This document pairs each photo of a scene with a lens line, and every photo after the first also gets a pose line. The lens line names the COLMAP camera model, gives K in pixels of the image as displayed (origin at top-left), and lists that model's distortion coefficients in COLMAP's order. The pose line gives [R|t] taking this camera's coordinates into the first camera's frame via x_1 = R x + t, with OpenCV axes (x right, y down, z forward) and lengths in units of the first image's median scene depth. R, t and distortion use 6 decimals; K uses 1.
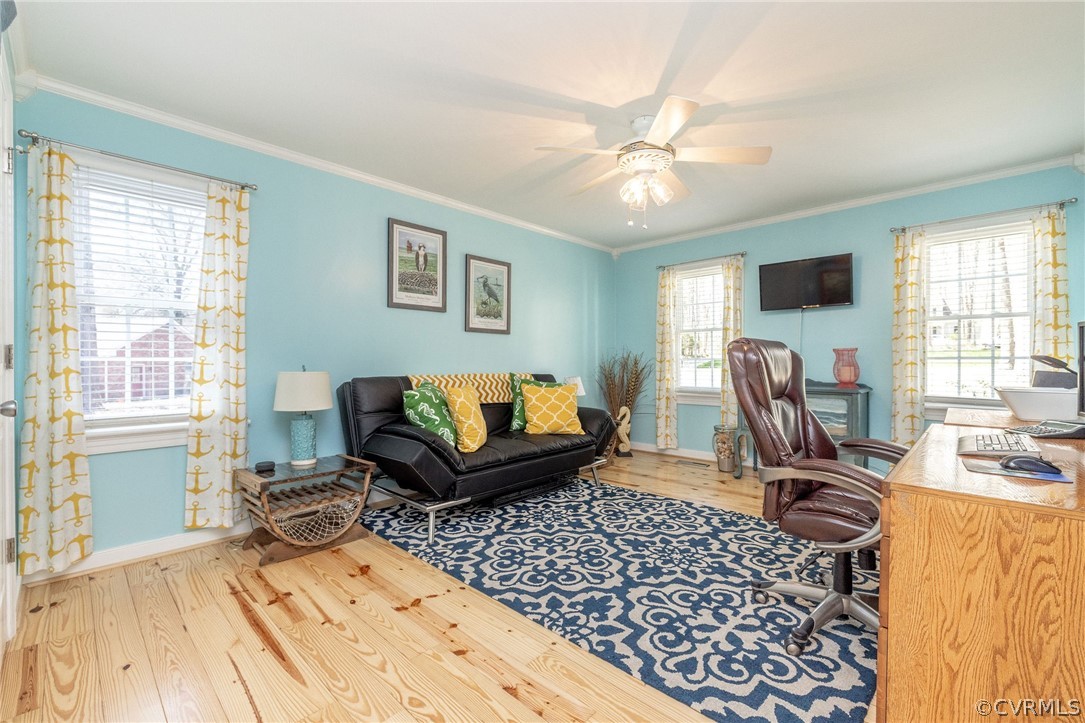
lens RADIAL K [[450.3, 0, 546.8], [0, 450.3, 363.0], [0, 0, 1]] dist [-0.004803, -0.000890]
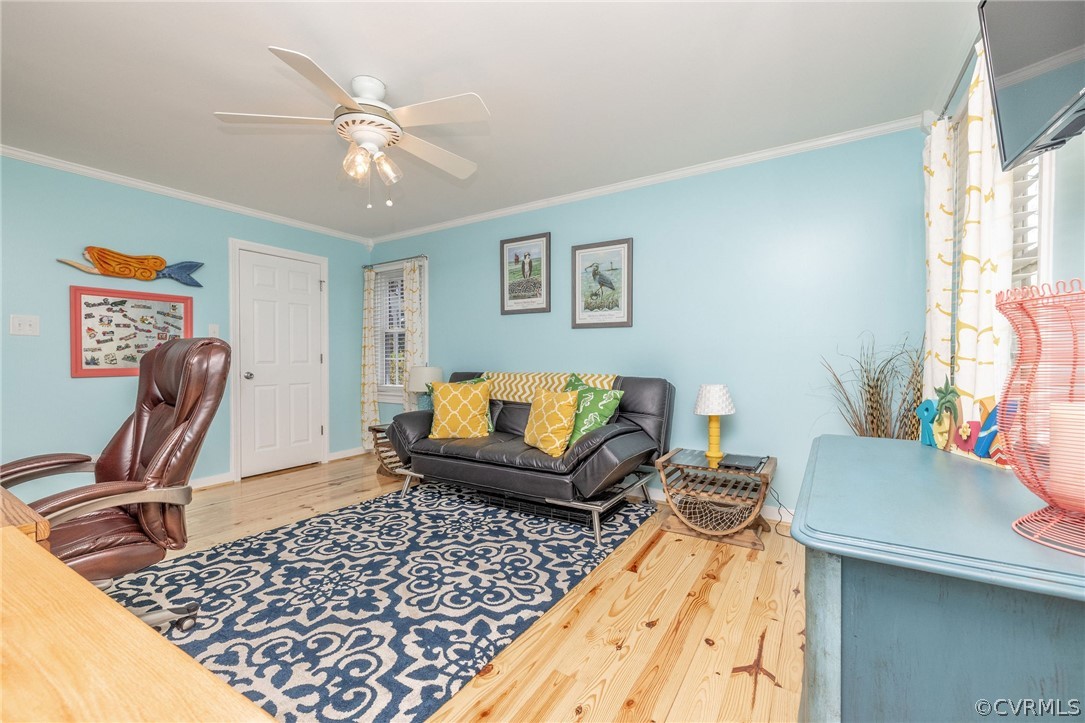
lens RADIAL K [[450.3, 0, 543.1], [0, 450.3, 362.9], [0, 0, 1]] dist [-0.004803, -0.000890]
pose [[0.208361, 0.011632, -0.977983, 1.069976], [-0.001688, 0.999932, 0.011534, -0.012279], [0.978051, -0.000752, 0.208366, 1.076988]]
